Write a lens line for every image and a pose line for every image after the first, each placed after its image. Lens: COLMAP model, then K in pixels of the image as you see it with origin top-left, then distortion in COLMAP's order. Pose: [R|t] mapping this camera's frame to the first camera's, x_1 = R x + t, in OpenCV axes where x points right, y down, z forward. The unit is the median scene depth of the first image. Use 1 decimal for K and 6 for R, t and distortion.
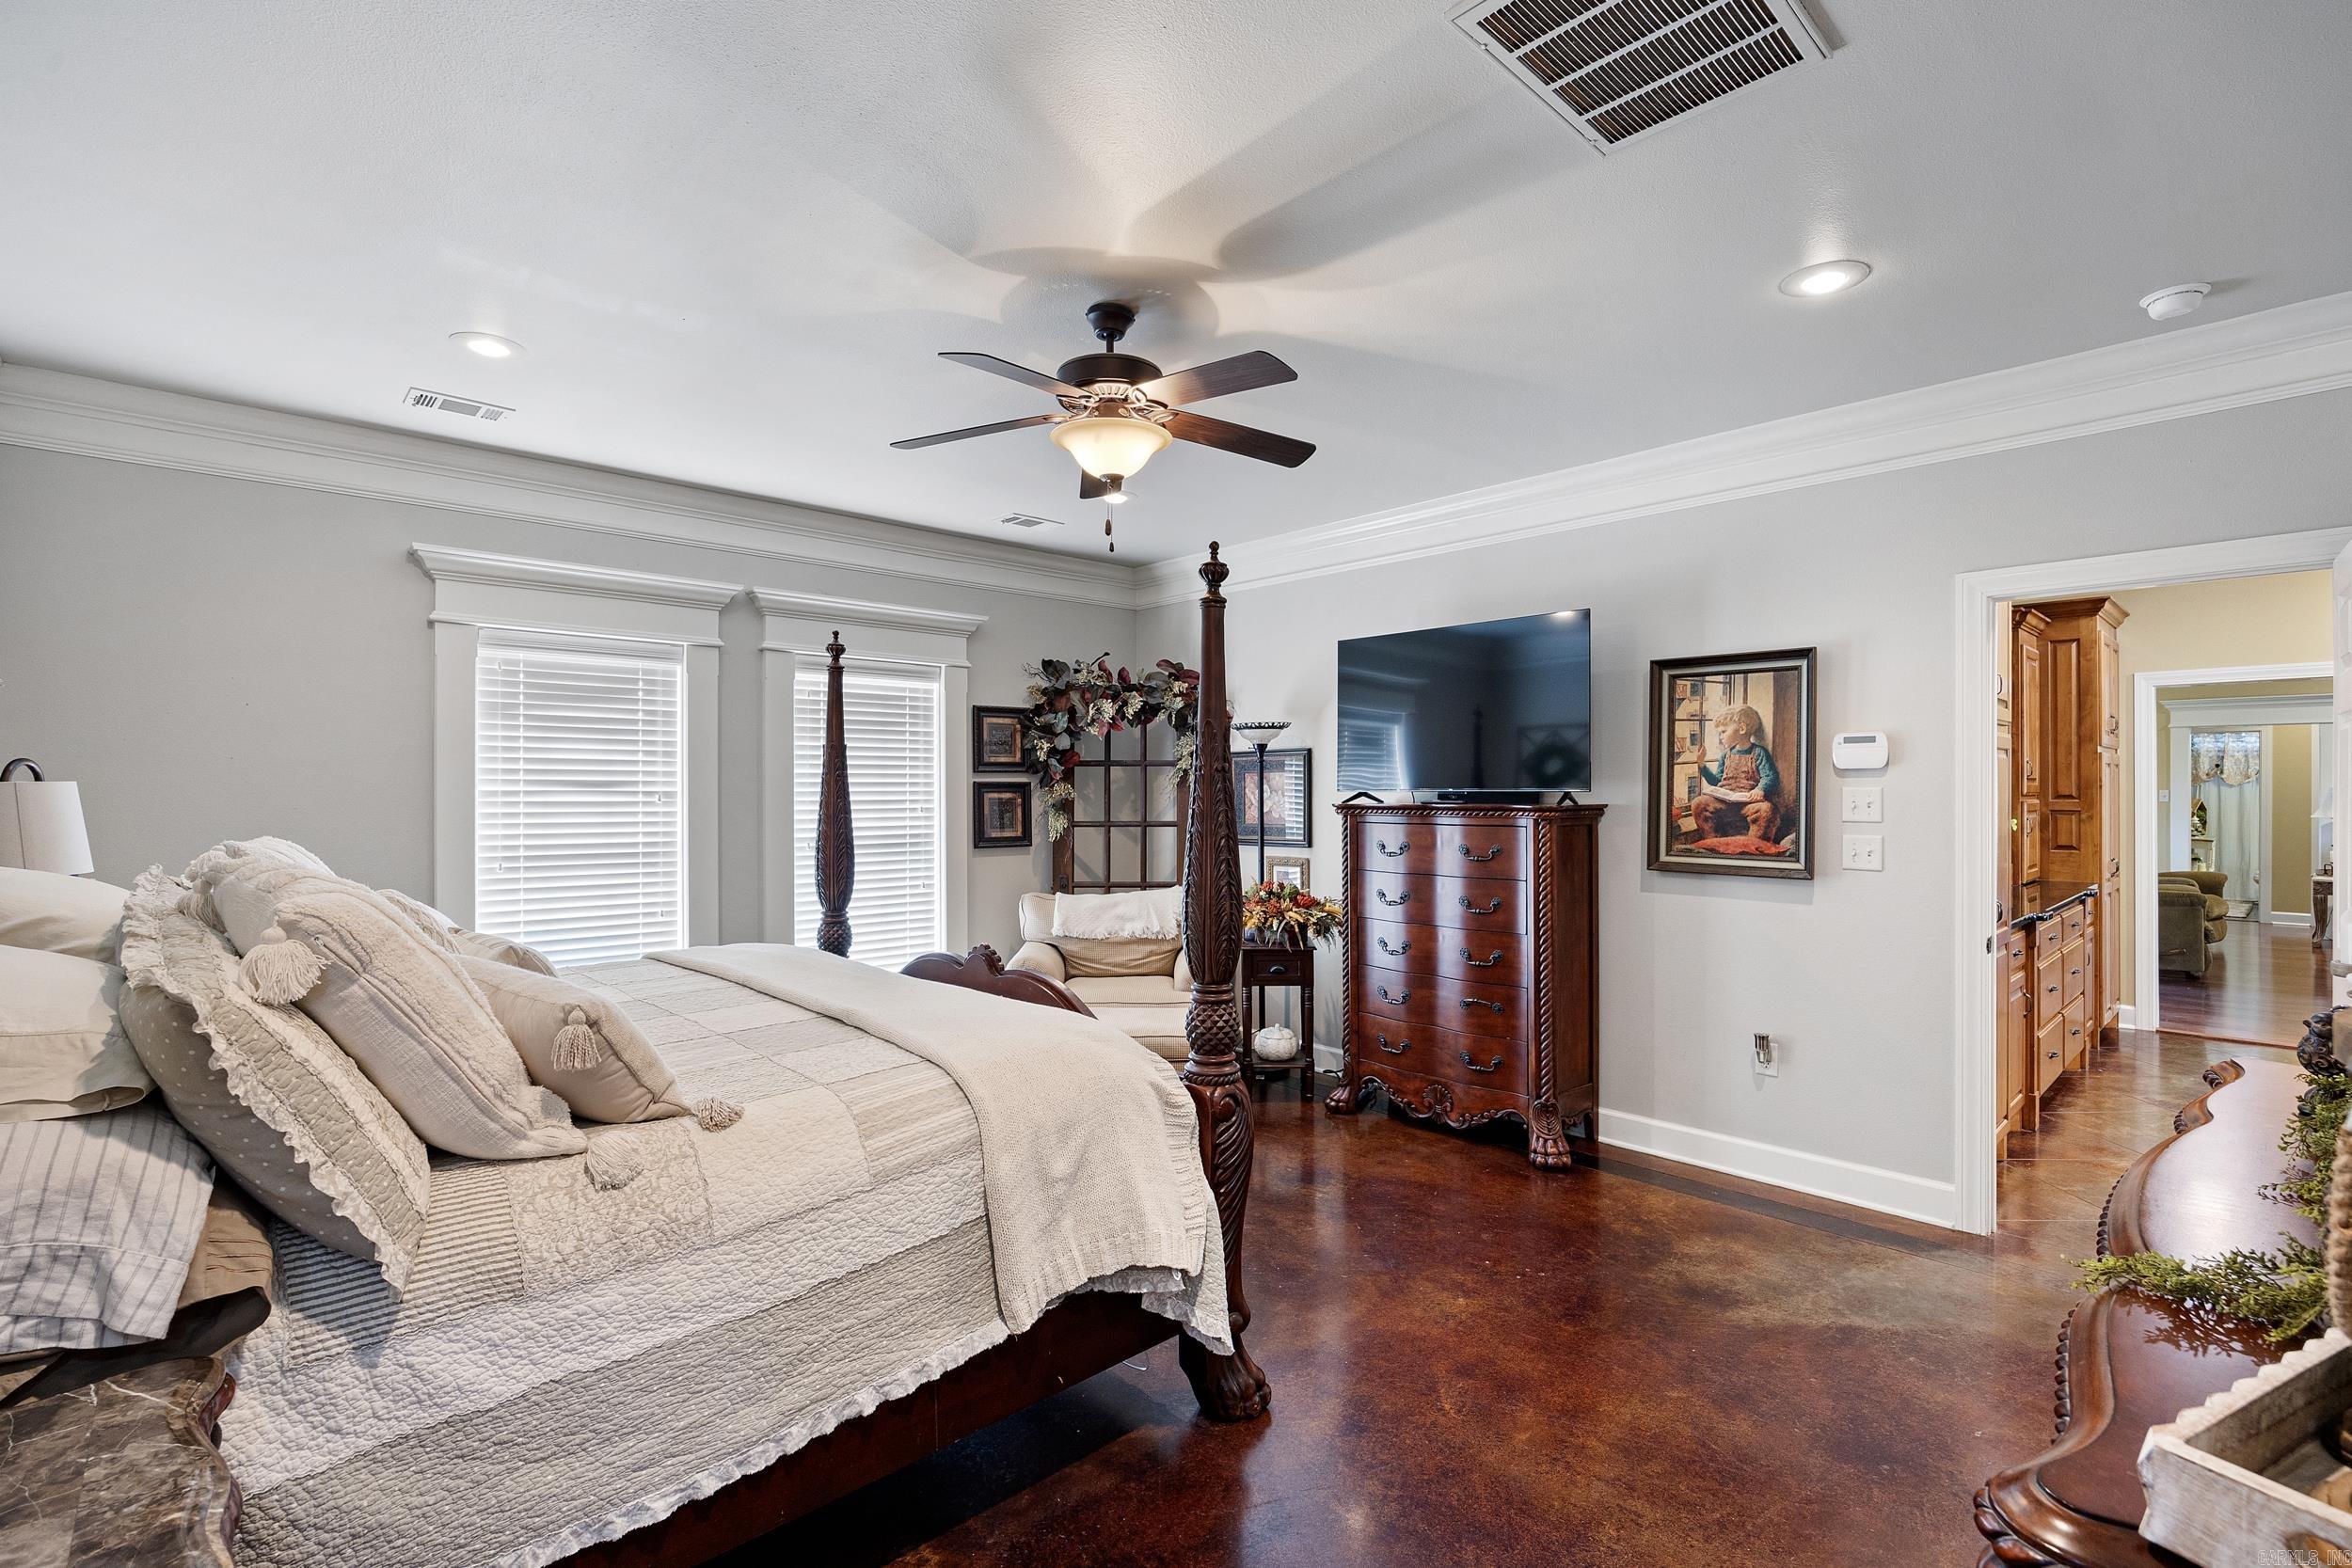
lens RADIAL K [[1086.0, 0, 1192.6], [0, 1086.0, 784.0], [0, 0, 1]] dist [-0.015340, 0.000208]
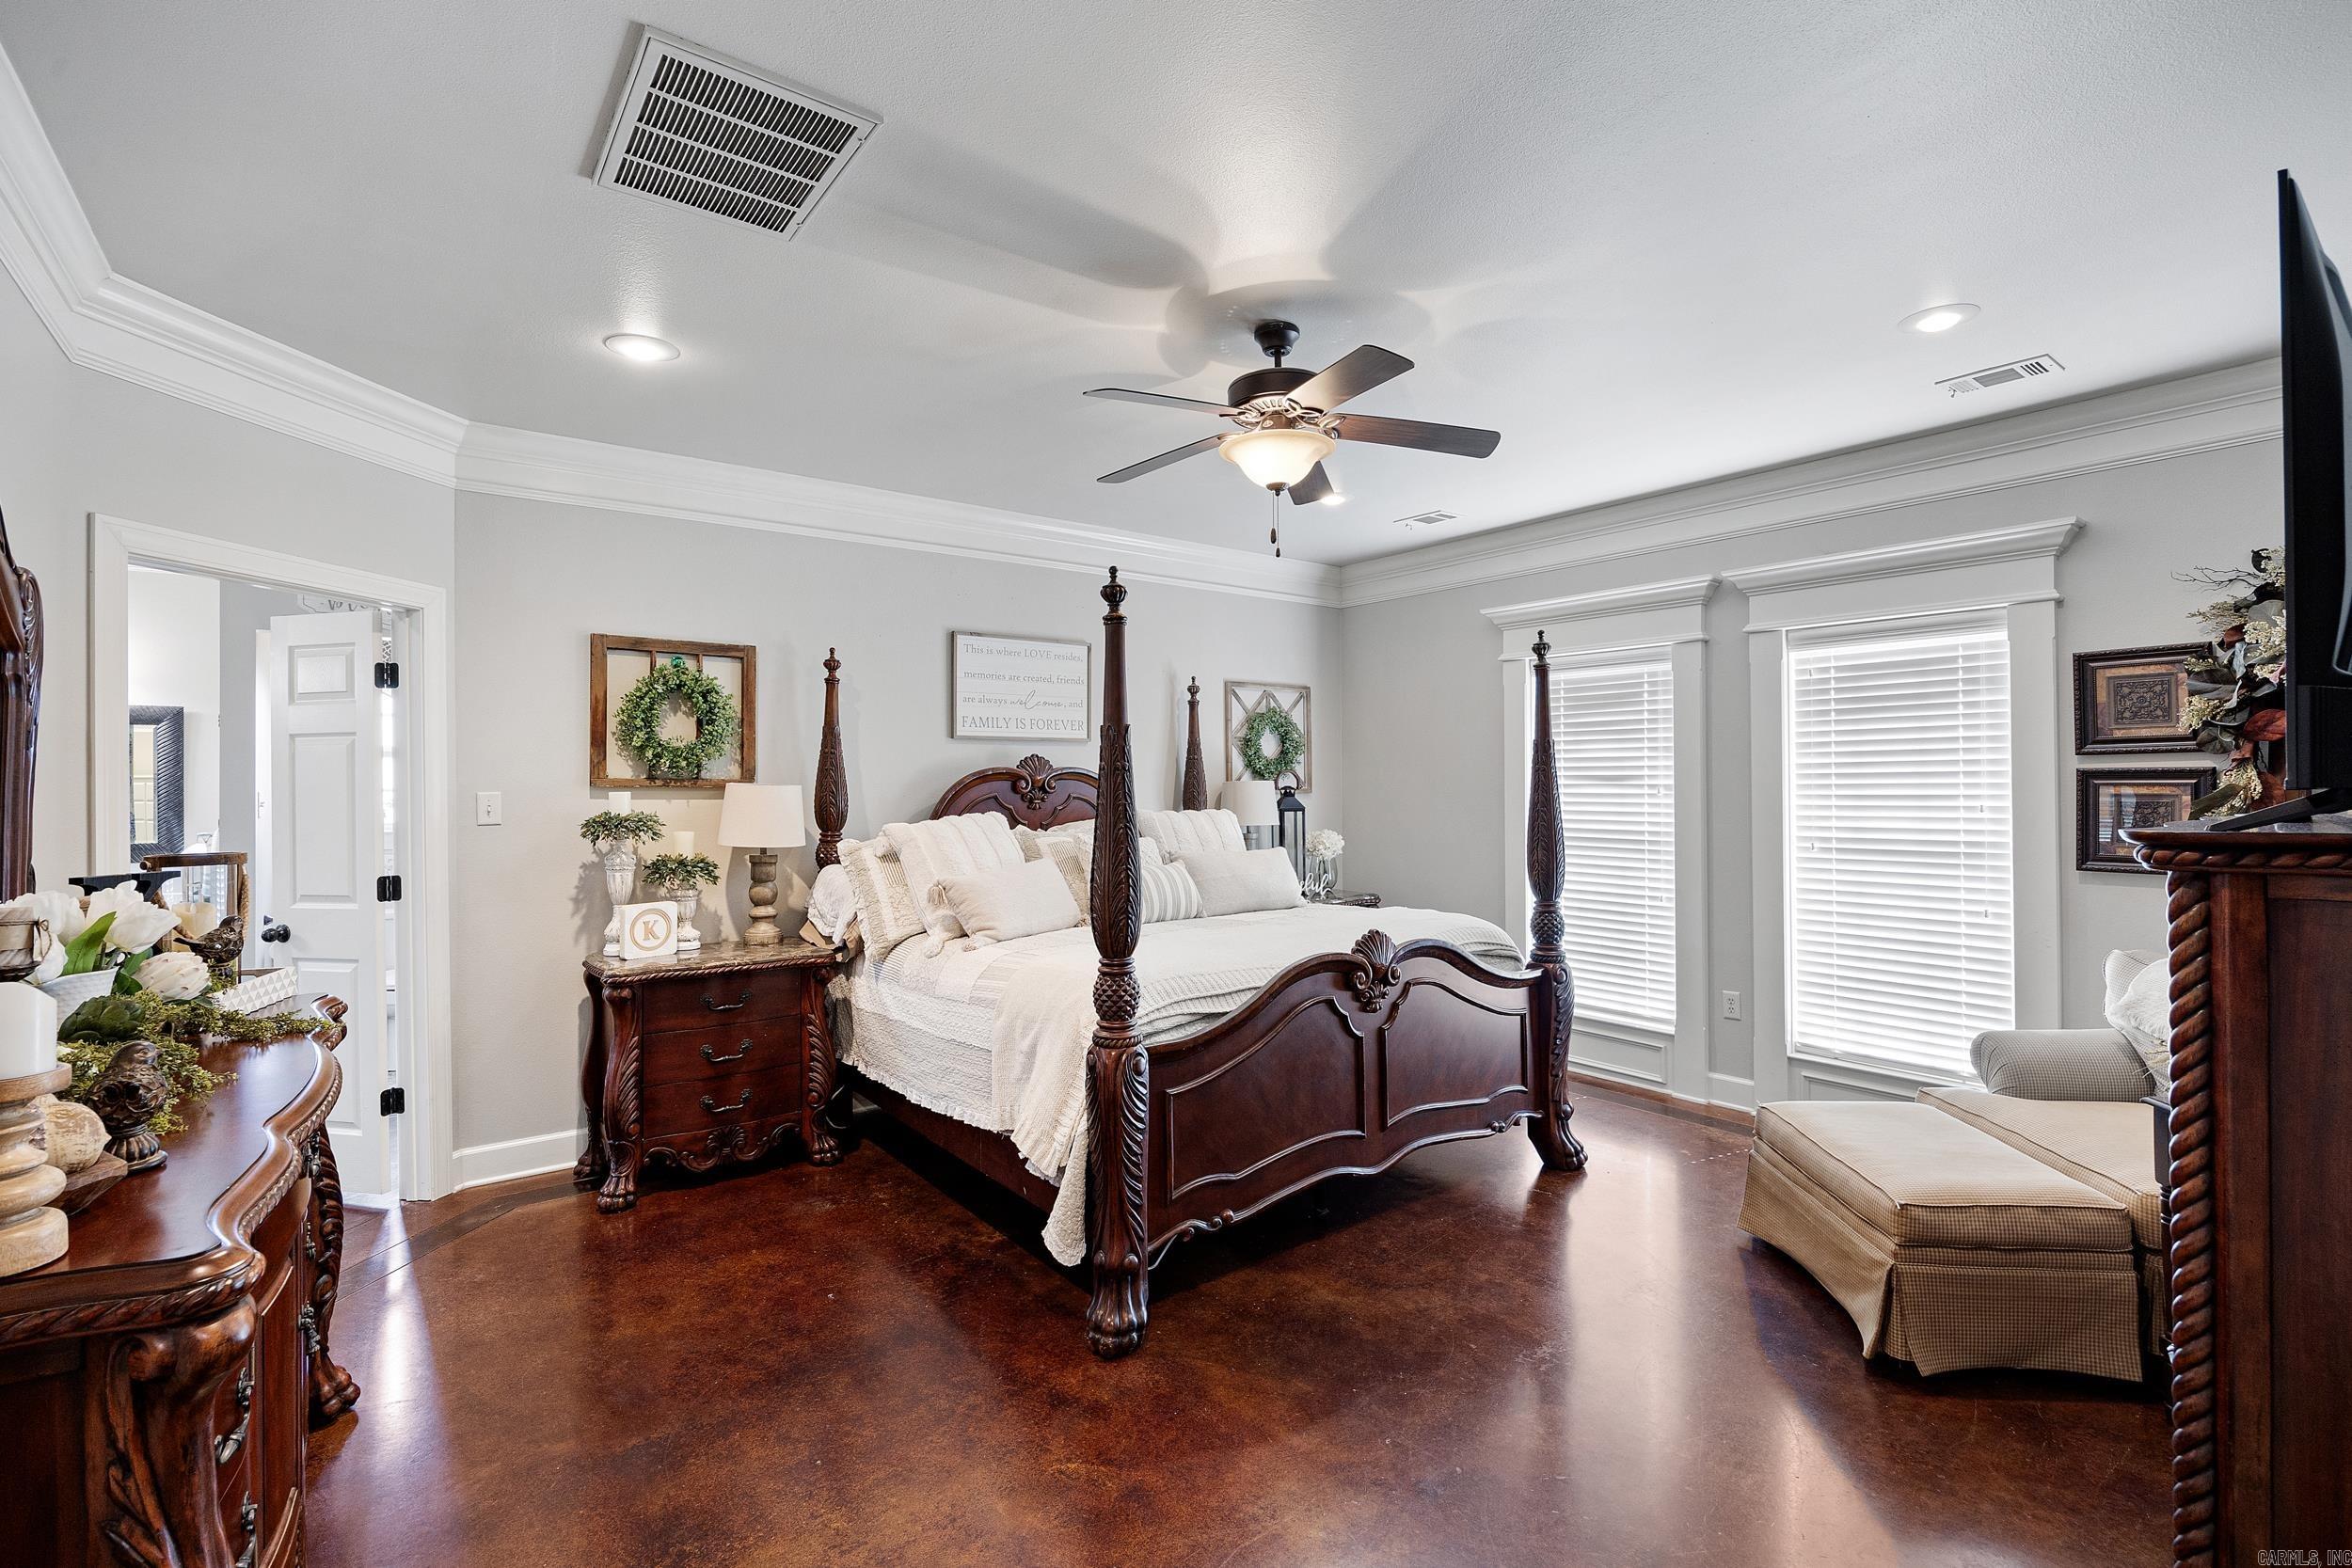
lens RADIAL K [[1086.0, 0, 1190.4], [0, 1086.0, 778.8], [0, 0, 1]] dist [-0.015340, 0.000208]
pose [[-0.112458, -0.006104, -0.993638, 0.630490], [0.011102, 0.999911, -0.007399, 0.003719], [0.993594, -0.011864, -0.112381, 0.667765]]
